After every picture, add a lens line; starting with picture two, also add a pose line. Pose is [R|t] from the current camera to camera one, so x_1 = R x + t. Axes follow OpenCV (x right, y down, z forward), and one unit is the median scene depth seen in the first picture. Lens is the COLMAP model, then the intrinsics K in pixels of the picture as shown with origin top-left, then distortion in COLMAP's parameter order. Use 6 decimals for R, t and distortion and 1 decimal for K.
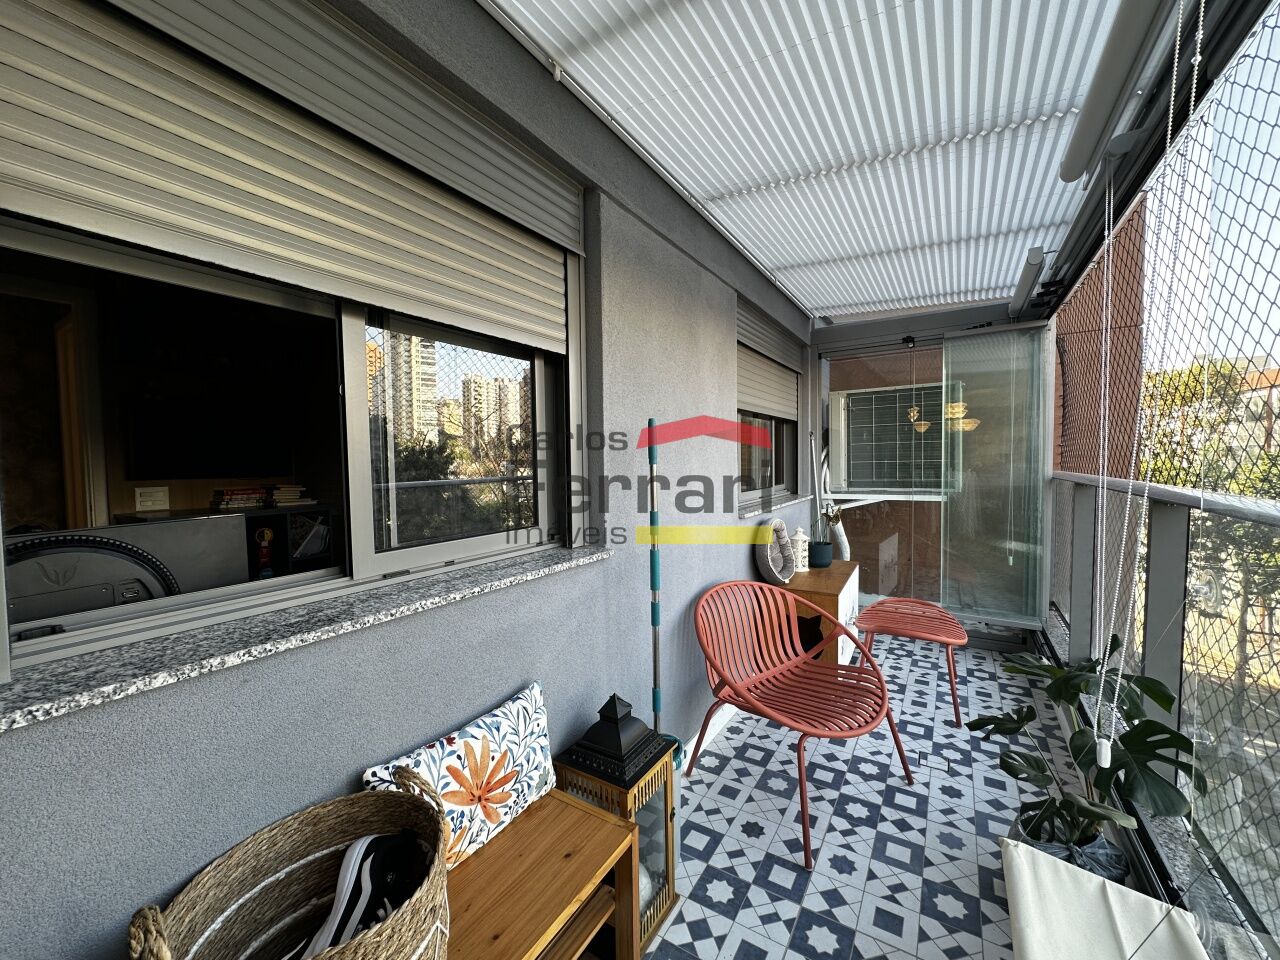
lens RADIAL K [[507.9, 0, 640.2], [0, 507.9, 483.0], [0, 0, 1]] dist [0.001117, 0.000442]
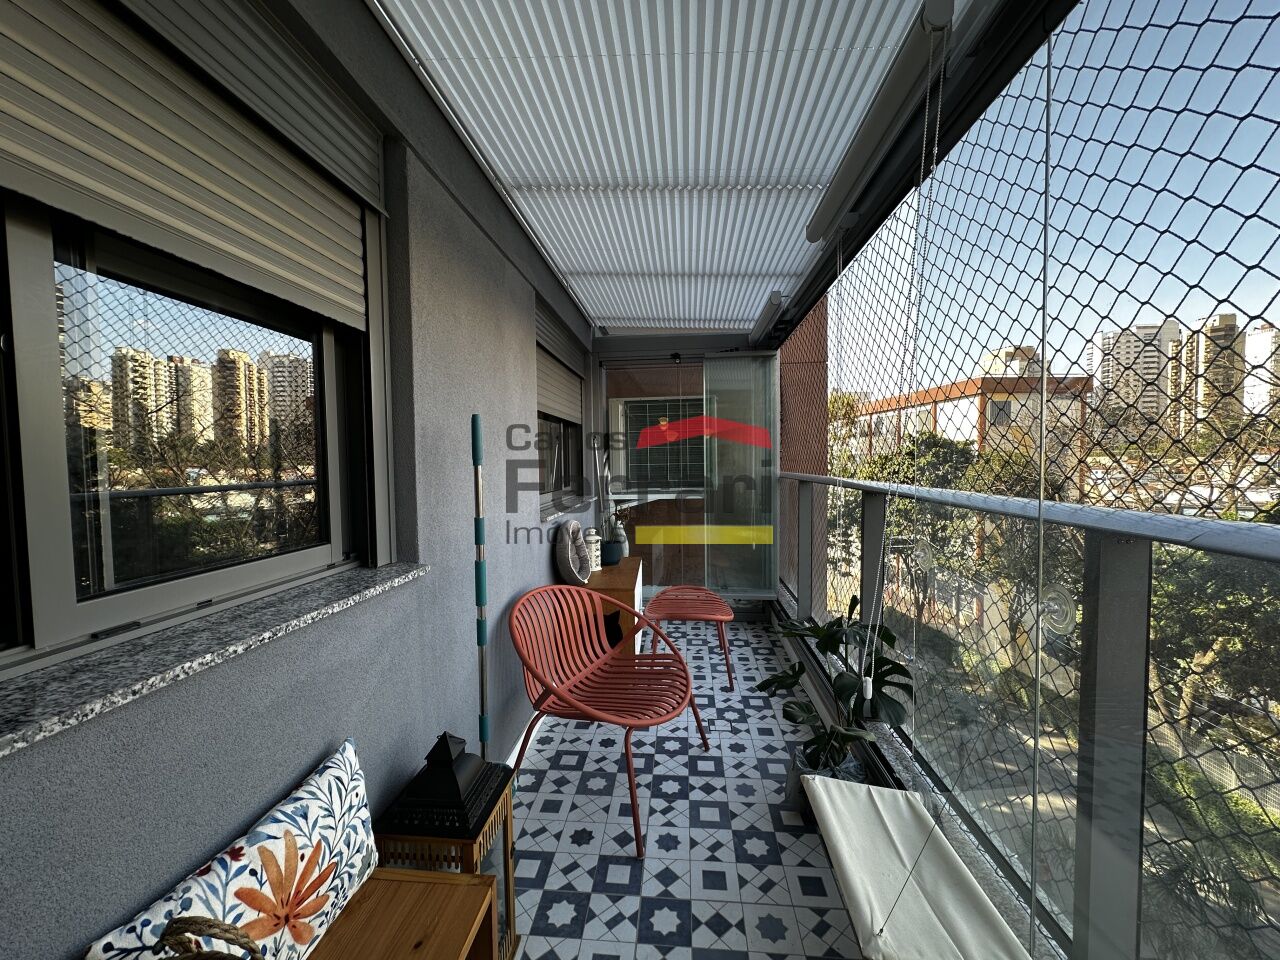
lens RADIAL K [[507.9, 0, 641.1], [0, 507.9, 483.4], [0, 0, 1]] dist [0.001117, 0.000442]
pose [[0.893297, -0.017217, 0.449138, -0.119278], [0.020266, 0.999793, -0.001983, 0.002204], [-0.449011, 0.010874, 0.893460, 0.070604]]
